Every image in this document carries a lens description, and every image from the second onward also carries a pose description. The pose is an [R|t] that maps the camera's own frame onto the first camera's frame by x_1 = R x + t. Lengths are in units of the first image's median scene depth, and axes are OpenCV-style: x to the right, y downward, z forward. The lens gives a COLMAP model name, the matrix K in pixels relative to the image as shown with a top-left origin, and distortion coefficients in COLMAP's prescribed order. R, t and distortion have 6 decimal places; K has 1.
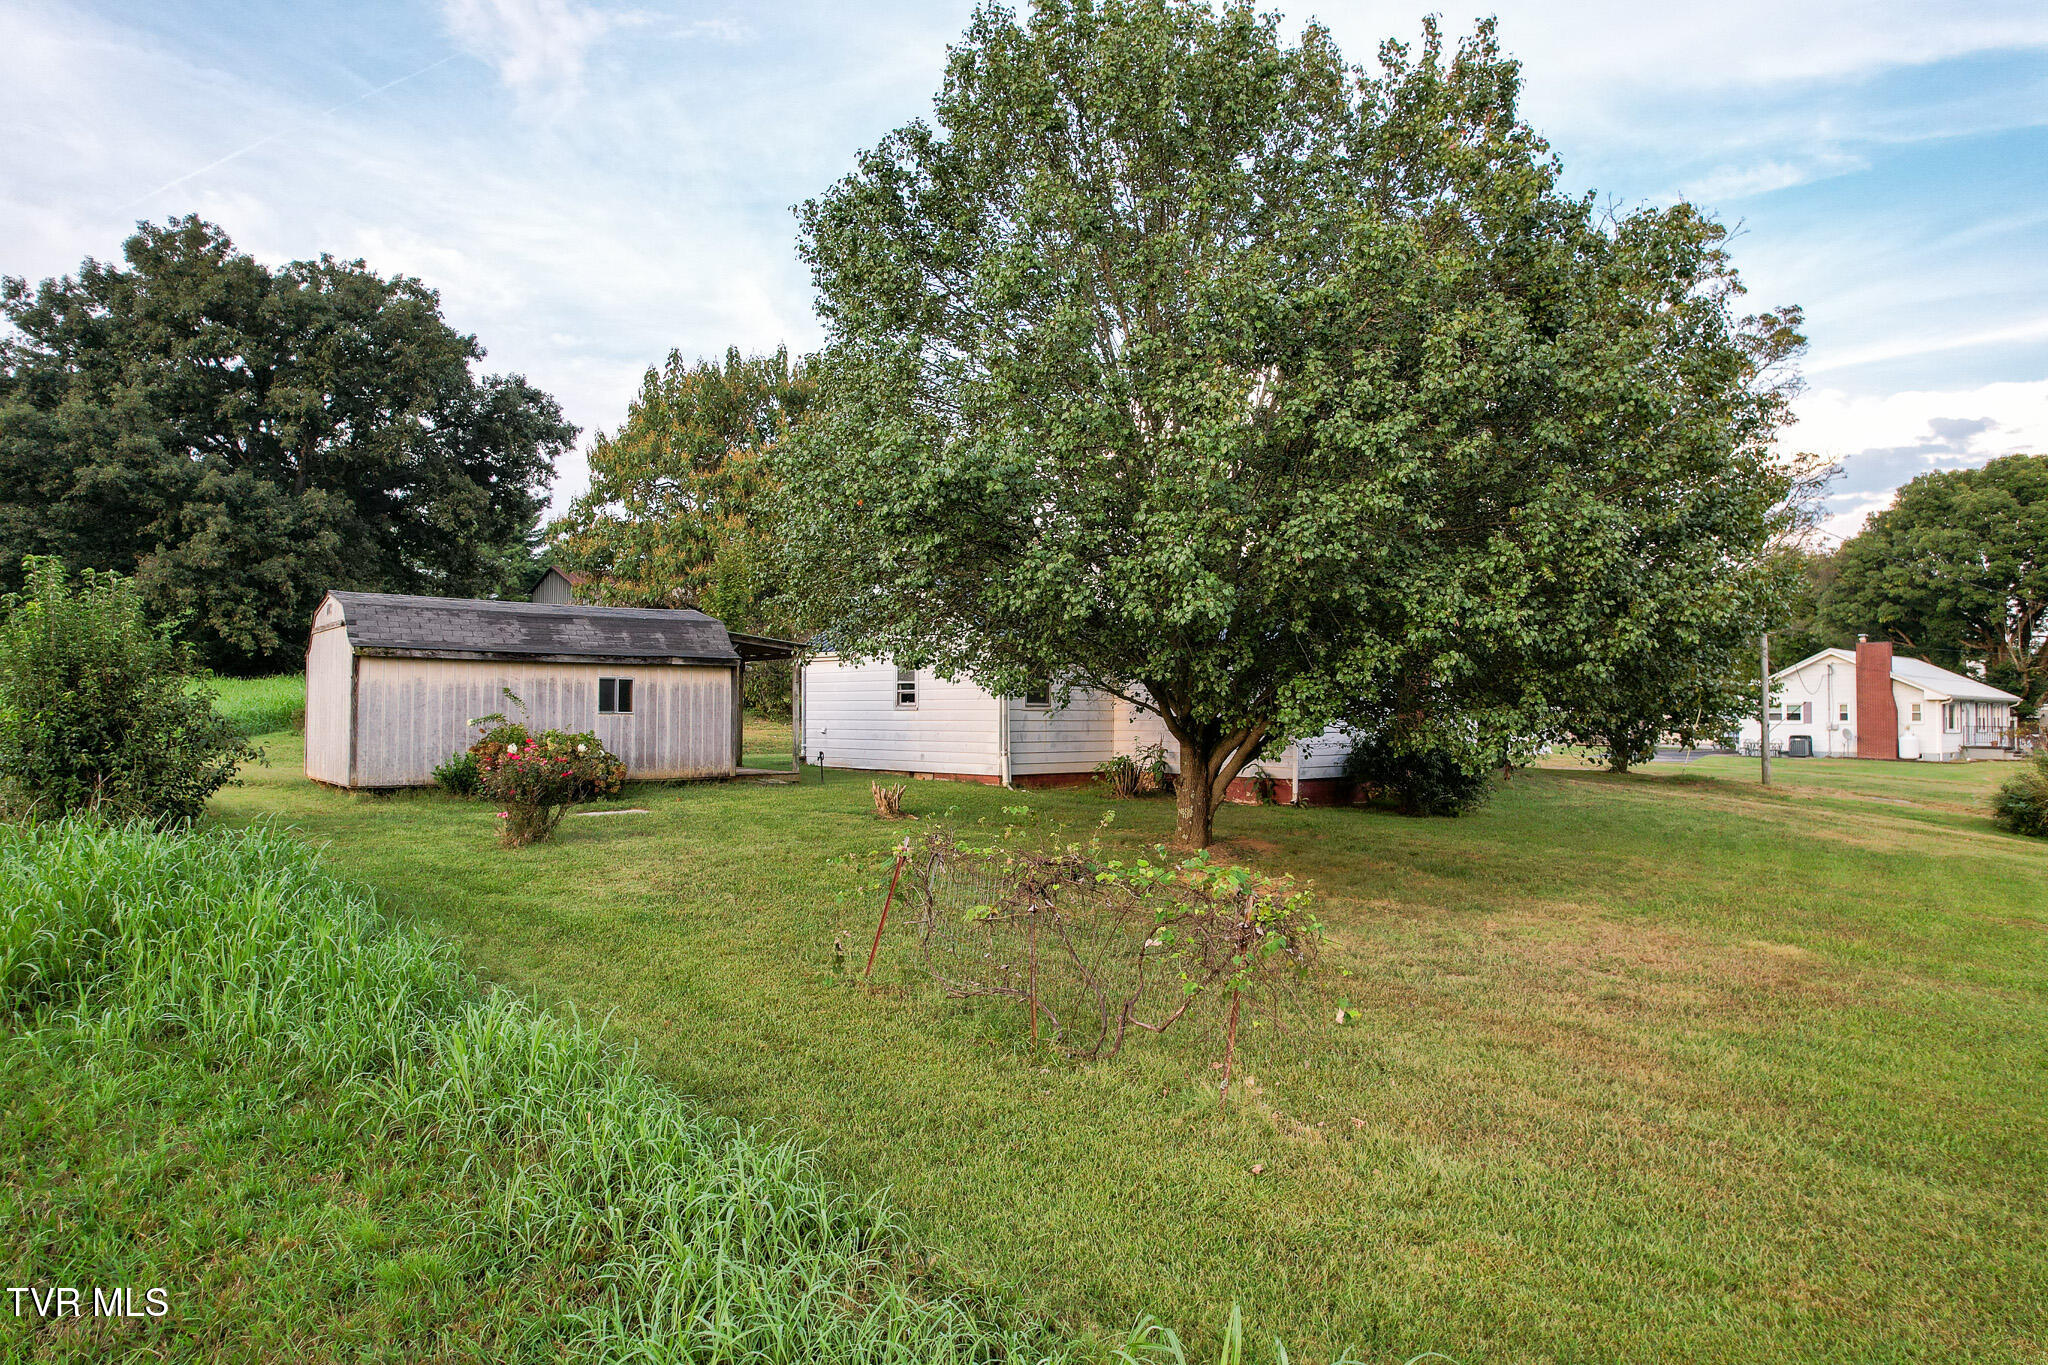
lens RADIAL K [[1309.7, 0, 1024.0], [0, 1309.7, 682.5], [0, 0, 1]] dist [-0.087188, 0.079147]
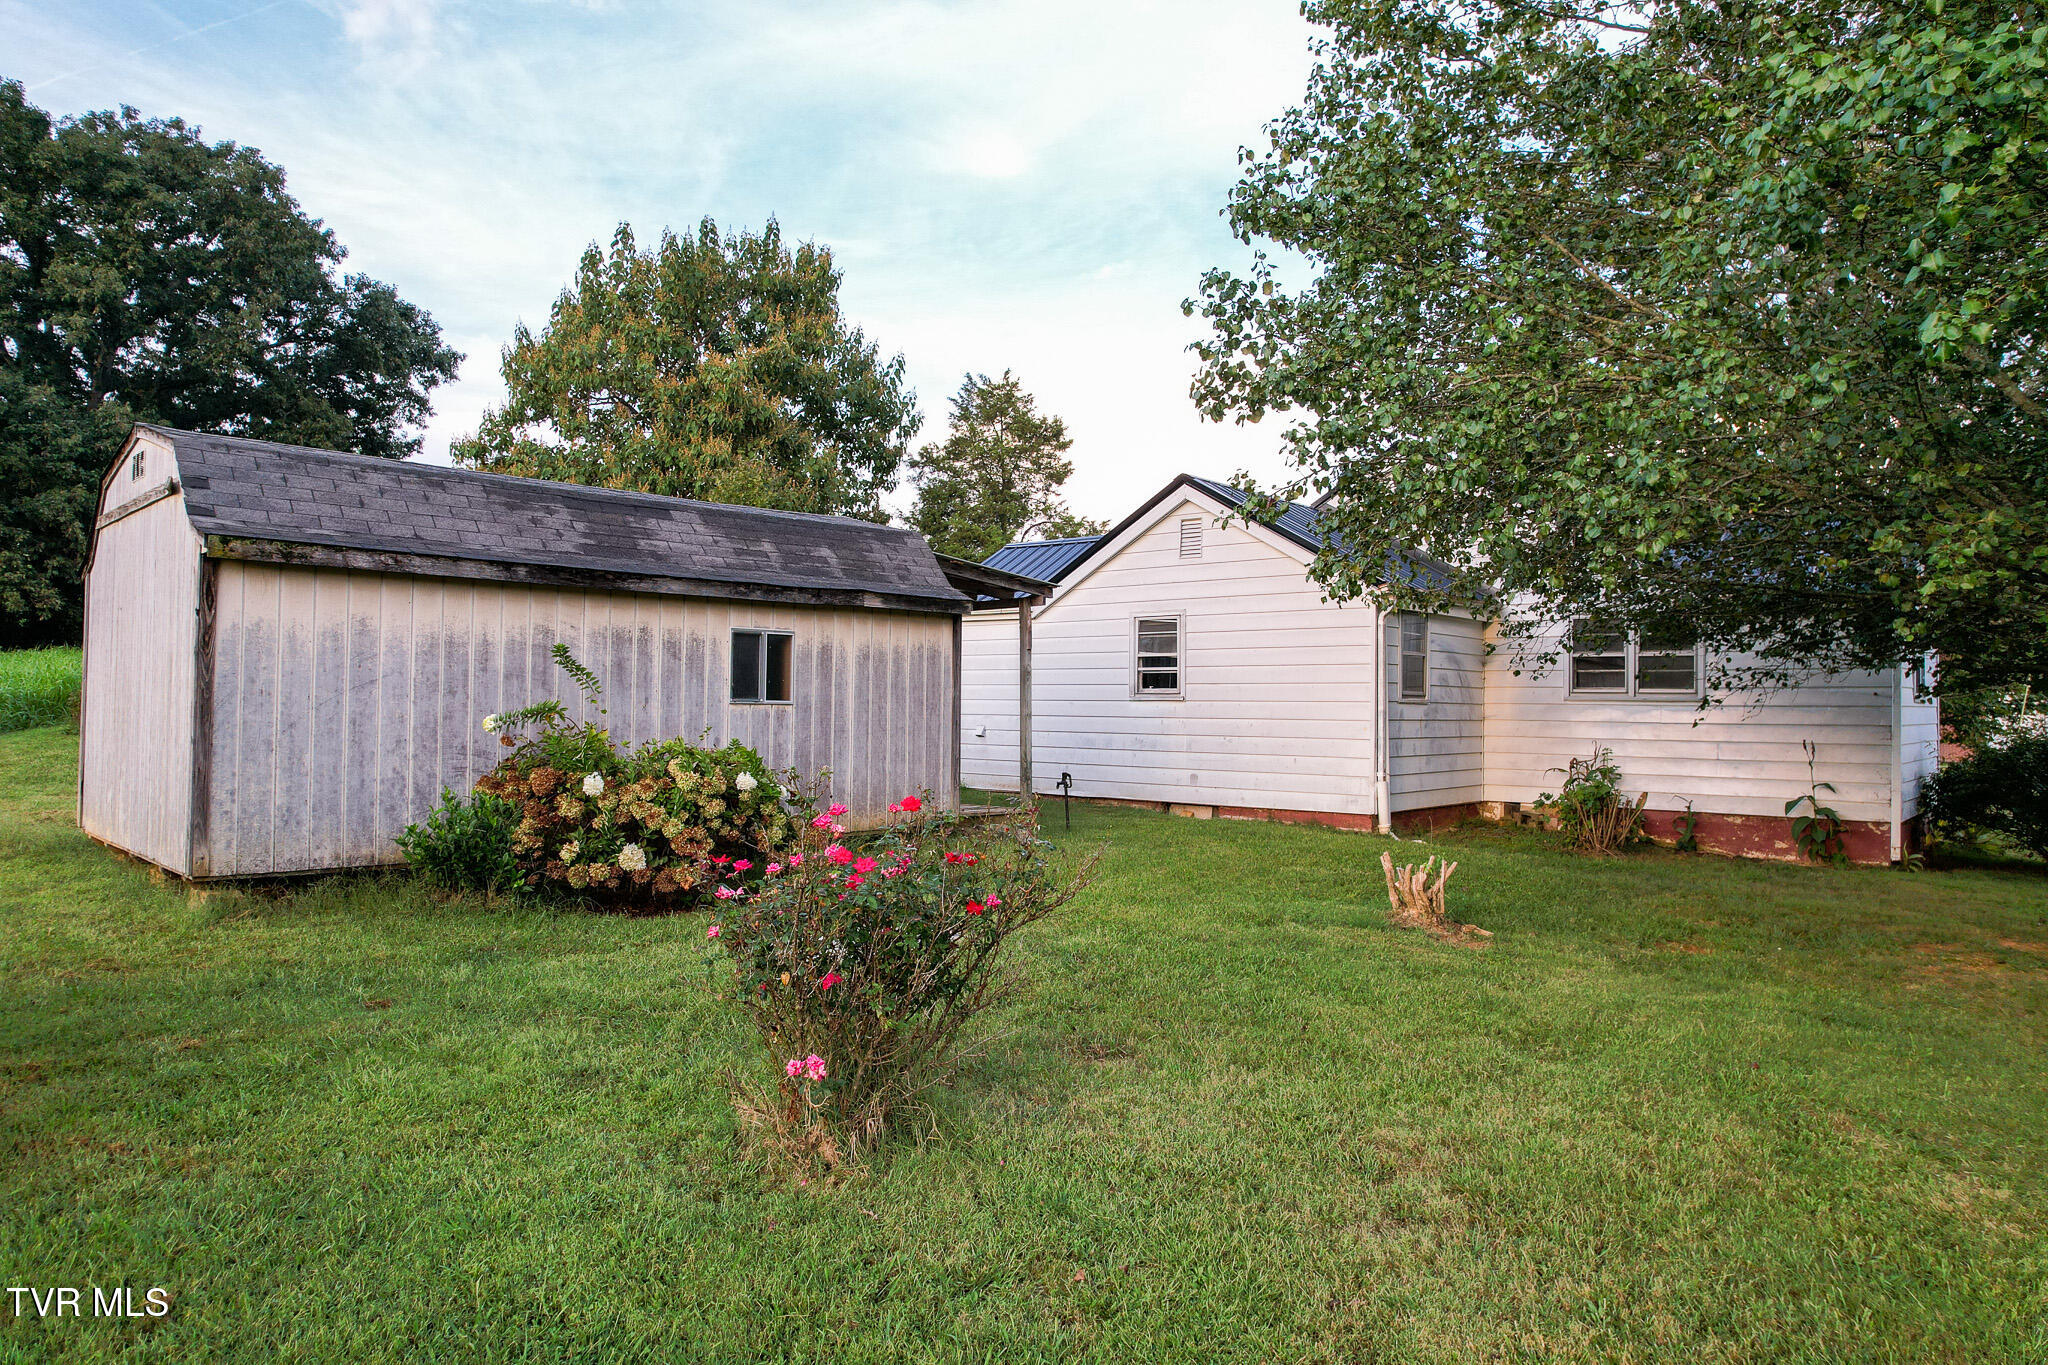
lens RADIAL K [[1309.7, 0, 1024.0], [0, 1309.7, 682.5], [0, 0, 1]] dist [-0.087188, 0.079147]
pose [[0.993620, 0.009703, 0.112363, -0.238695], [-0.010488, 0.999925, 0.006396, 0.010287], [-0.112292, -0.007534, 0.993647, 0.439534]]
